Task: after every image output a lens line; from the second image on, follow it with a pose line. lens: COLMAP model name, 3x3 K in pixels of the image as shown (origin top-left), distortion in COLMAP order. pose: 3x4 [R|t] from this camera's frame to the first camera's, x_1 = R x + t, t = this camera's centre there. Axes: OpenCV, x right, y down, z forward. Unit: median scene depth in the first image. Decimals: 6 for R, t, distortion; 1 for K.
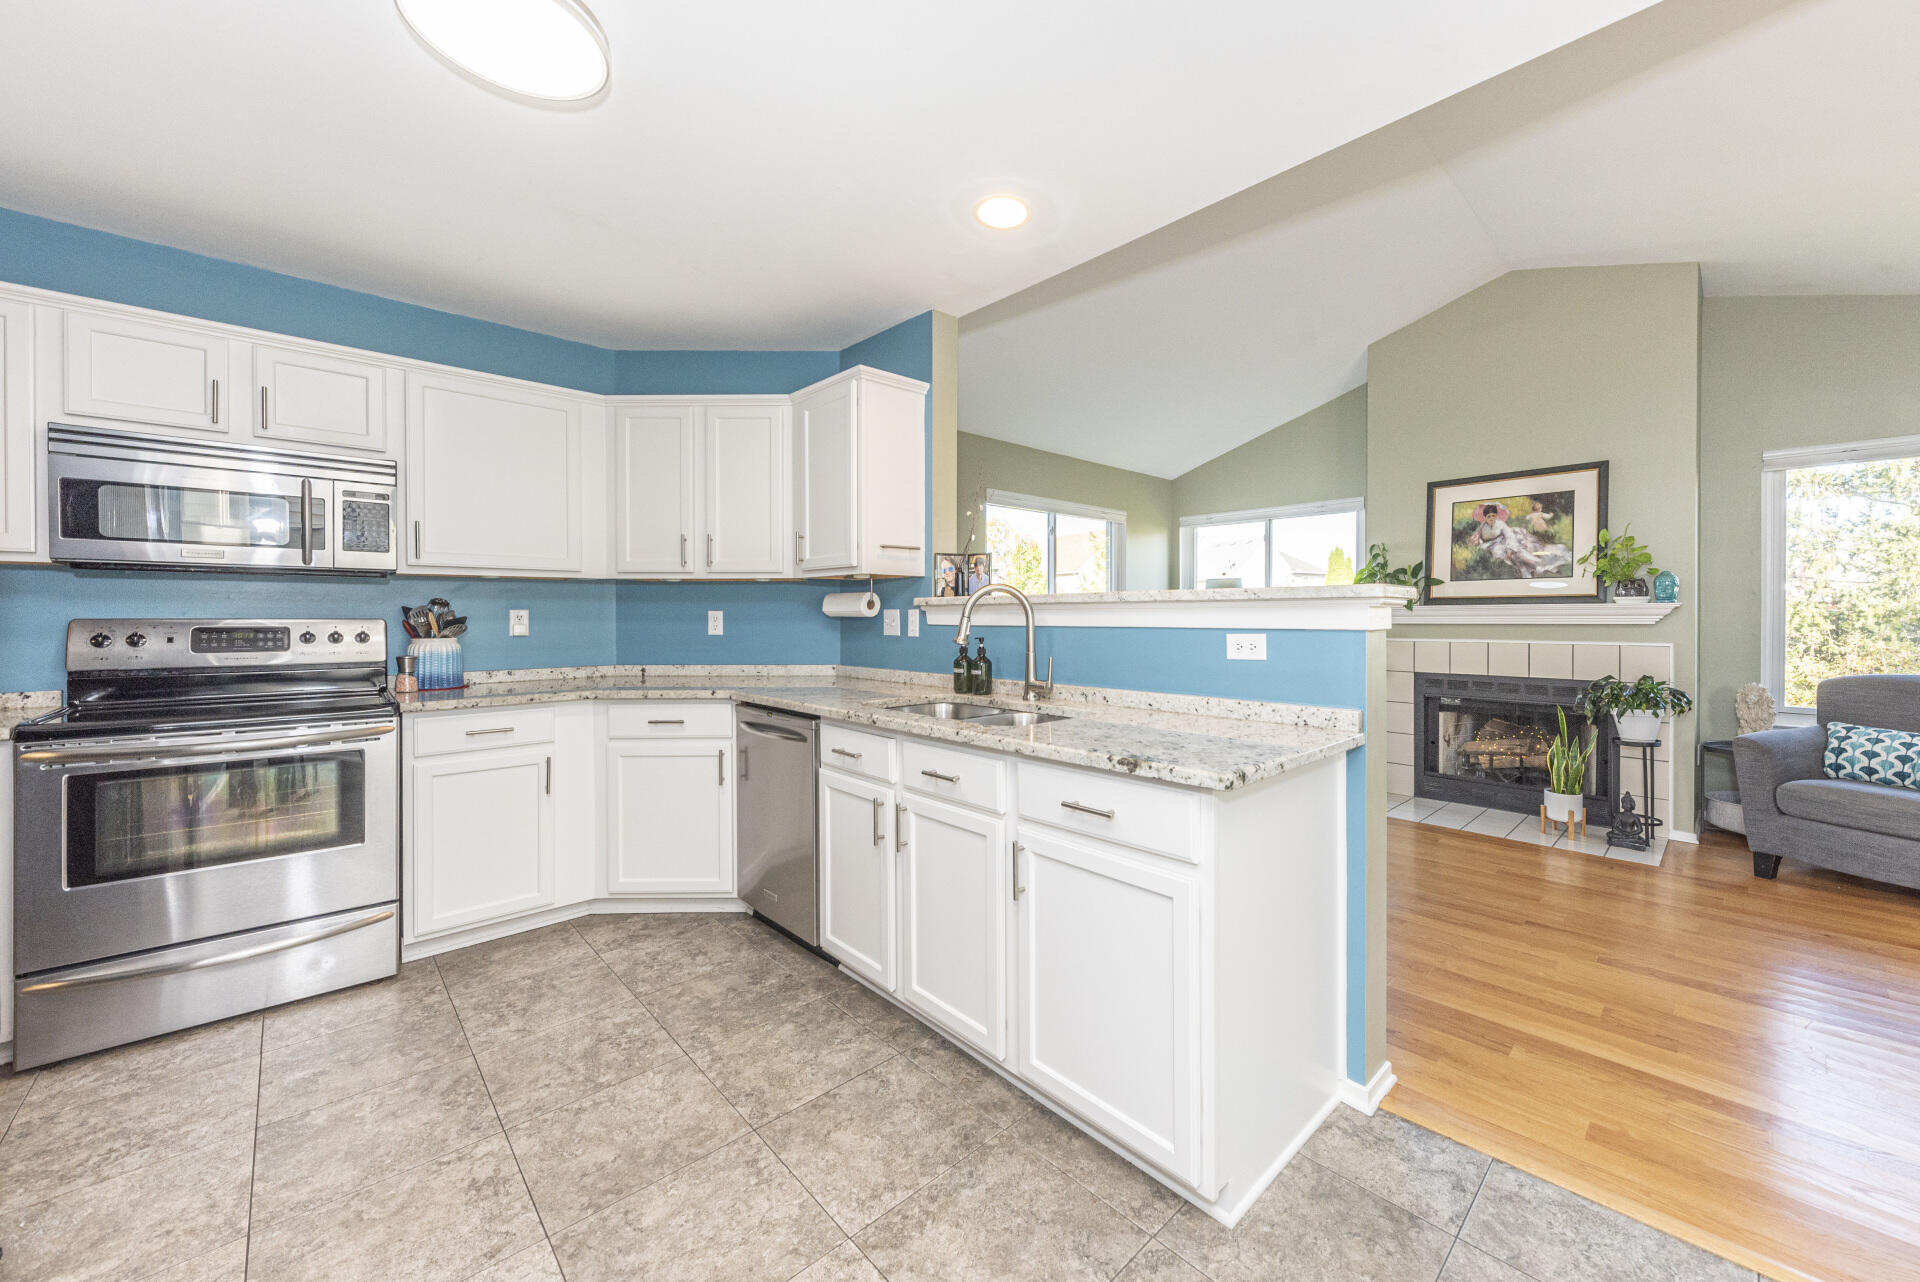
lens RADIAL K [[722.4, 0, 998.8], [0, 722.4, 622.8], [0, 0, 1]] dist [0.021195, -0.007688]
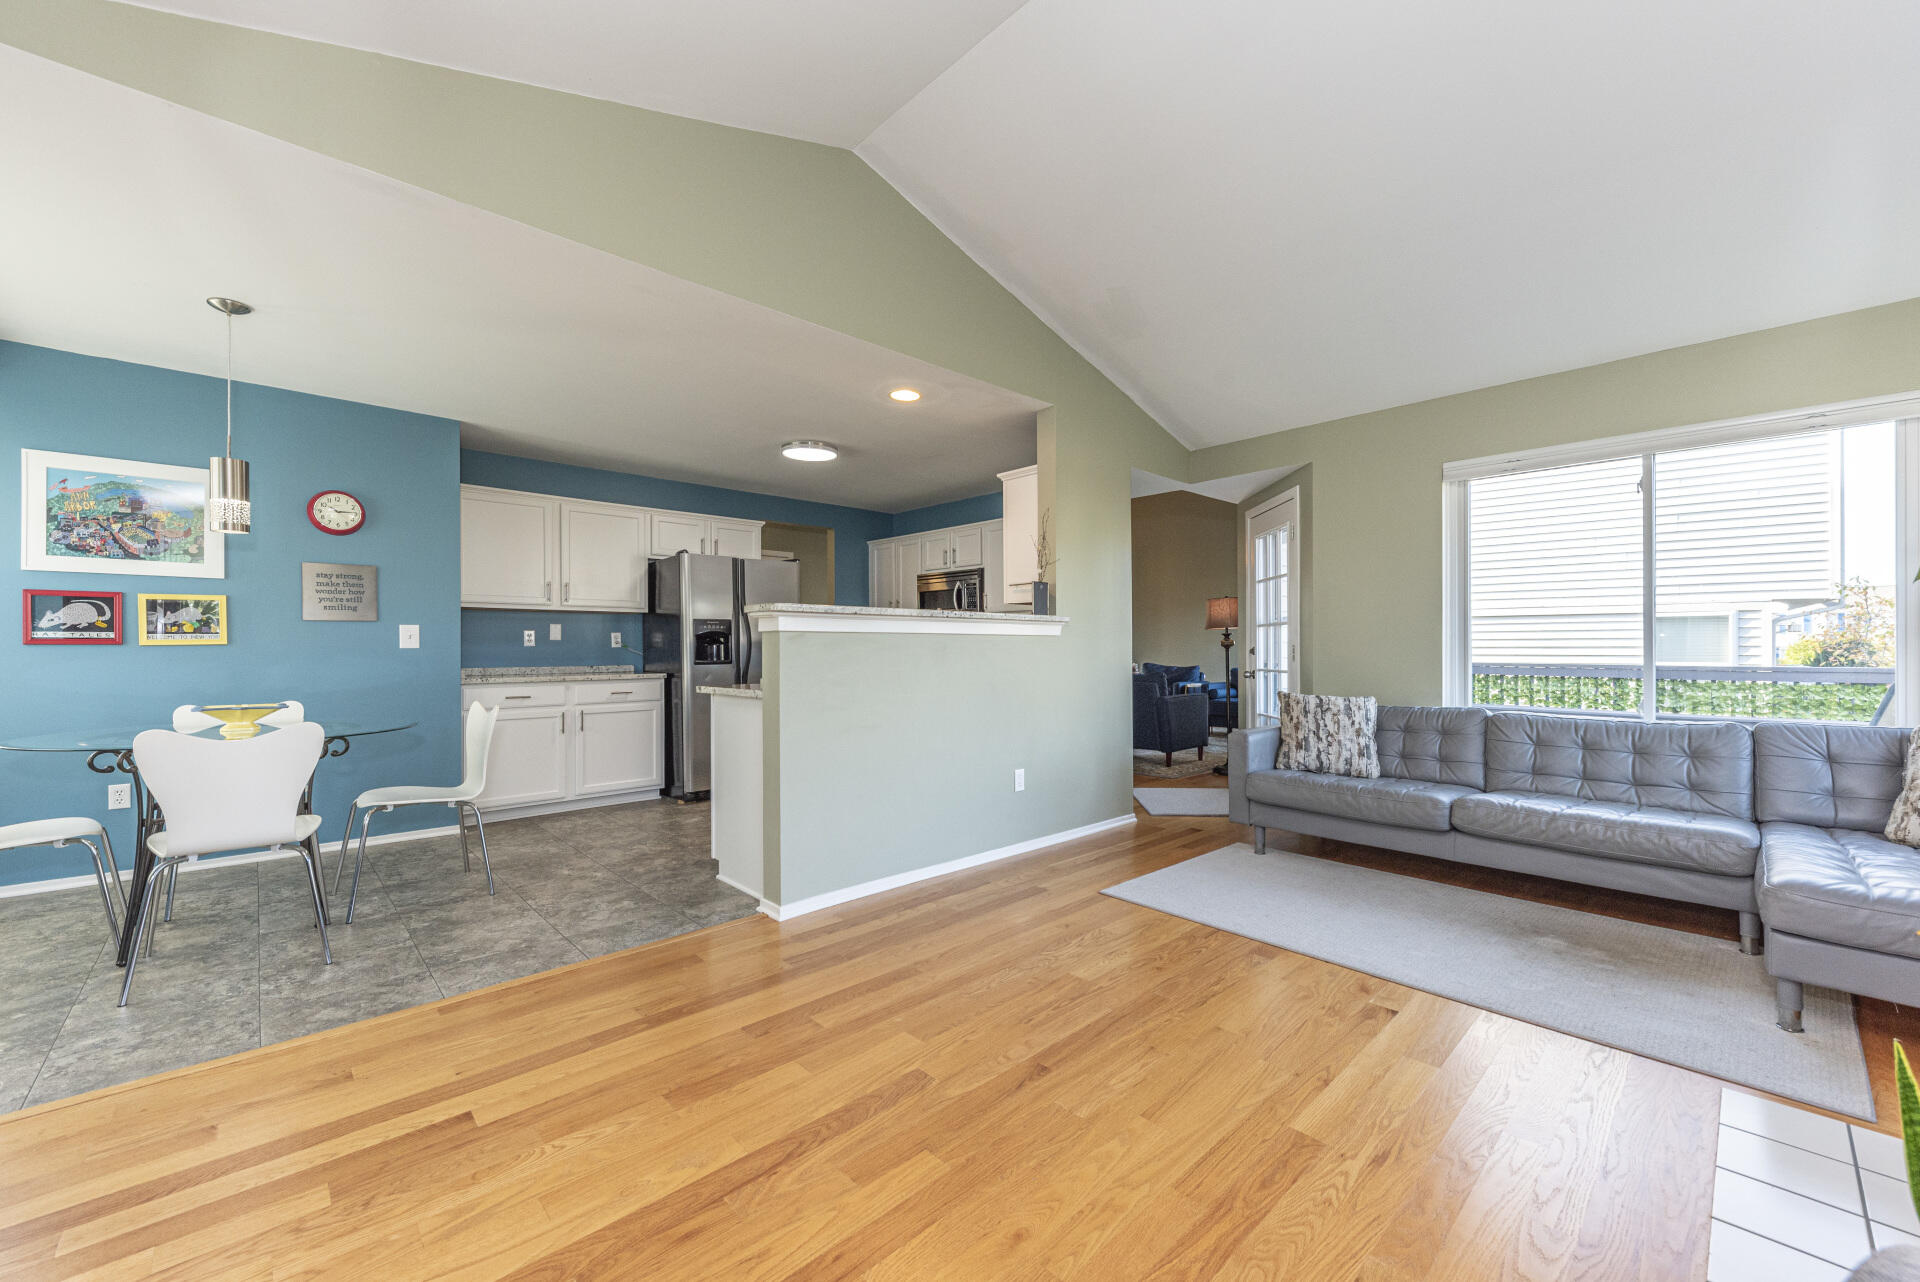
lens RADIAL K [[761.0, 0, 1021.2], [0, 761.0, 646.0], [0, 0, 1]] dist [0.010271, -0.000203]
pose [[0.030131, 0.001075, -0.999545, 1.550850], [-0.008957, 0.999960, 0.000806, 0.022693], [0.999506, 0.008928, 0.030139, 1.036421]]
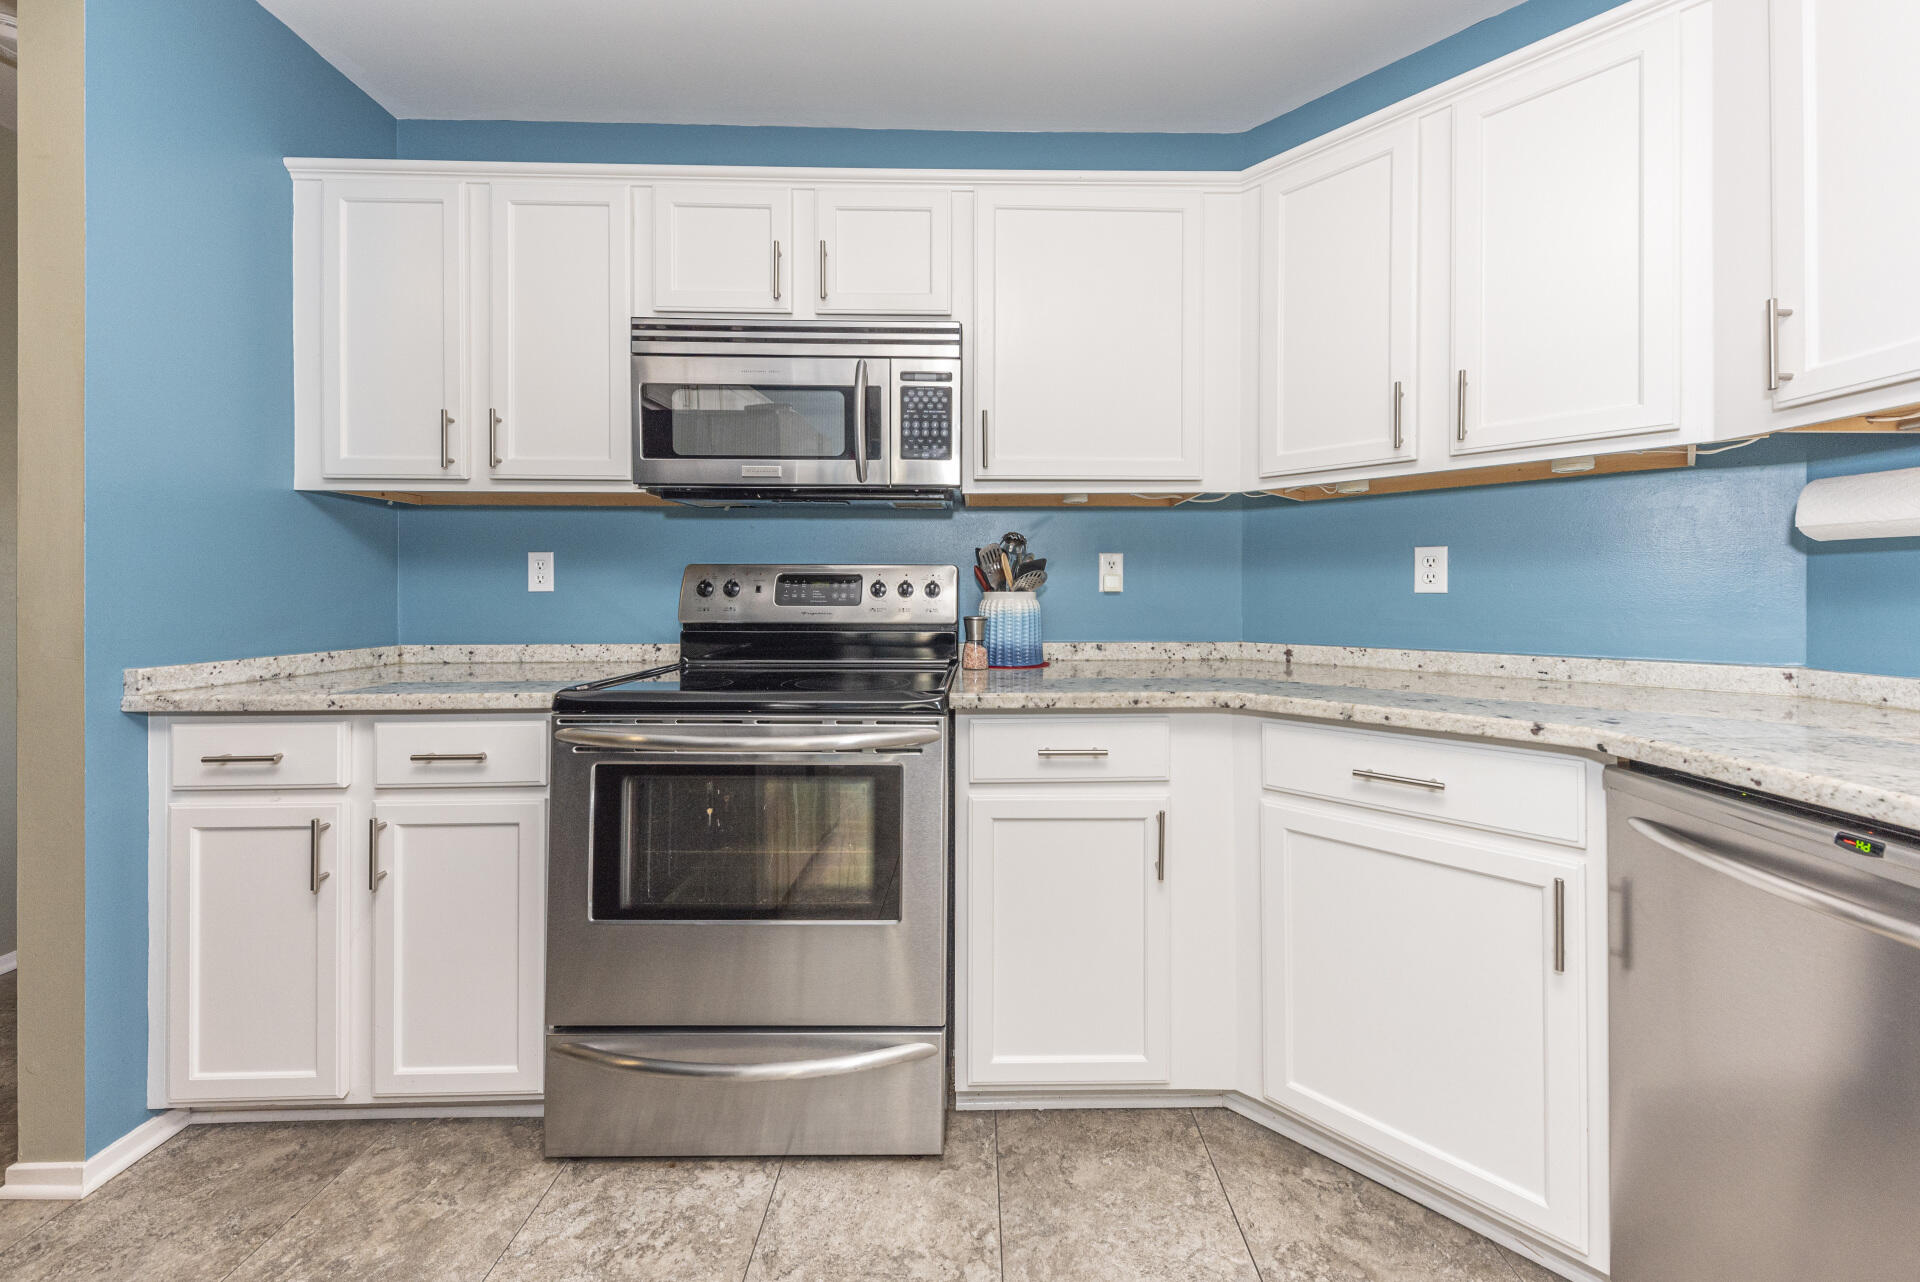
lens RADIAL K [[684.6, 0, 987.3], [0, 684.6, 587.4], [0, 0, 1]] dist [0.000164, -0.000057]
pose [[0.734038, -0.007096, -0.679071, -0.373751], [-0.006797, 0.999819, -0.017795, 0.030499], [0.679074, 0.017678, 0.733857, 0.546778]]
